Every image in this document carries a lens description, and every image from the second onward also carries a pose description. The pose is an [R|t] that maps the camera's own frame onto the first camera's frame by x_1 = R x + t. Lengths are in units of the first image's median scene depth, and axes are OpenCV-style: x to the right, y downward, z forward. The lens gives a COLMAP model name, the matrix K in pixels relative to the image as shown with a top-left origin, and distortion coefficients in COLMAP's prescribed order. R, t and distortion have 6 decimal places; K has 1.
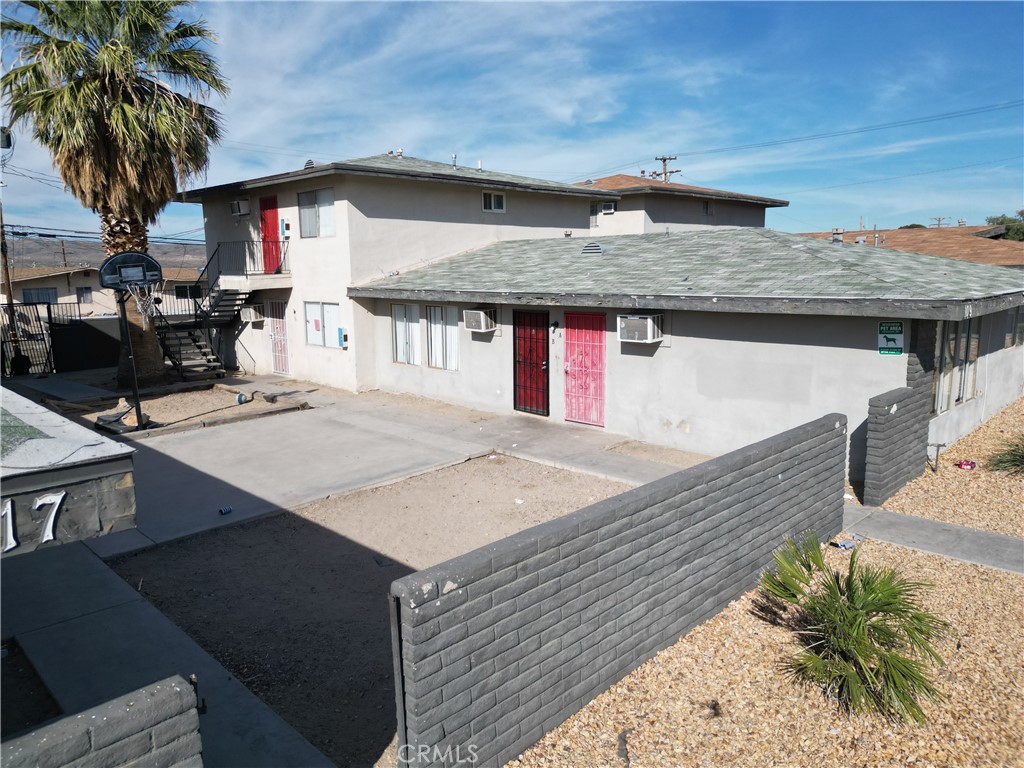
lens RADIAL K [[715.8, 0, 523.4], [0, 715.8, 381.7], [0, 0, 1]] dist [-0.004322, -0.003861]
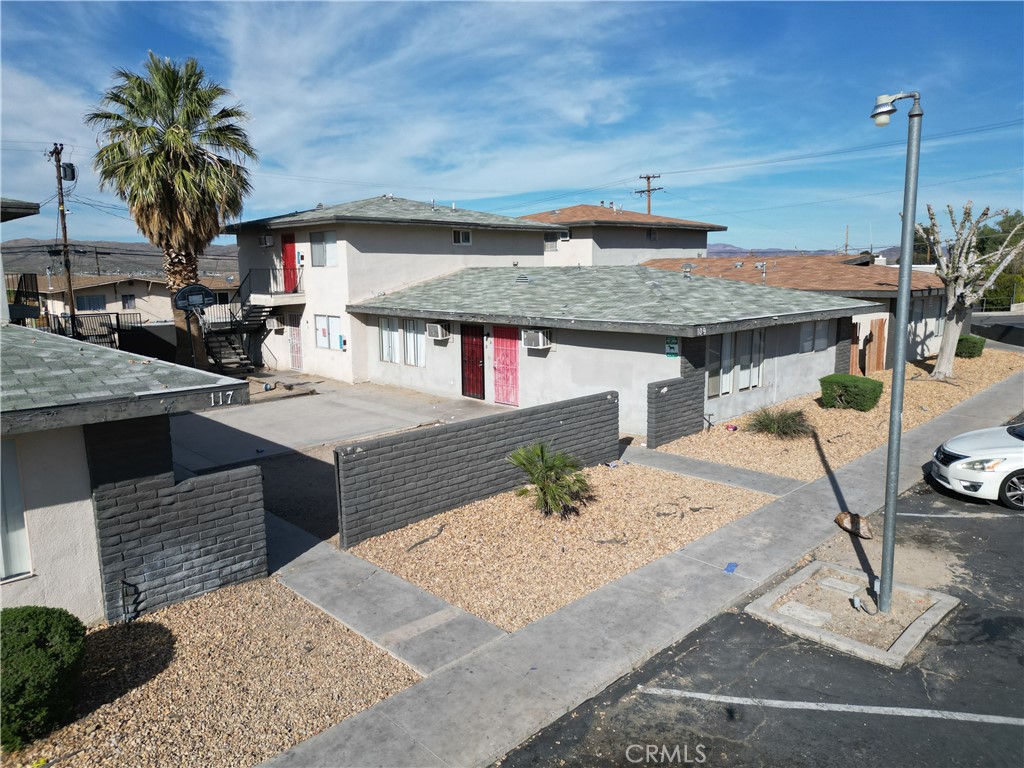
lens RADIAL K [[712.6, 0, 512.0], [0, 712.6, 384.0], [0, 0, 1]] dist [0.006665, 0.002585]
pose [[0.999426, 0.006655, -0.033211, 0.107847], [-0.006567, 0.999975, 0.002762, 0.010442], [0.033229, -0.002542, 0.999445, -0.319071]]
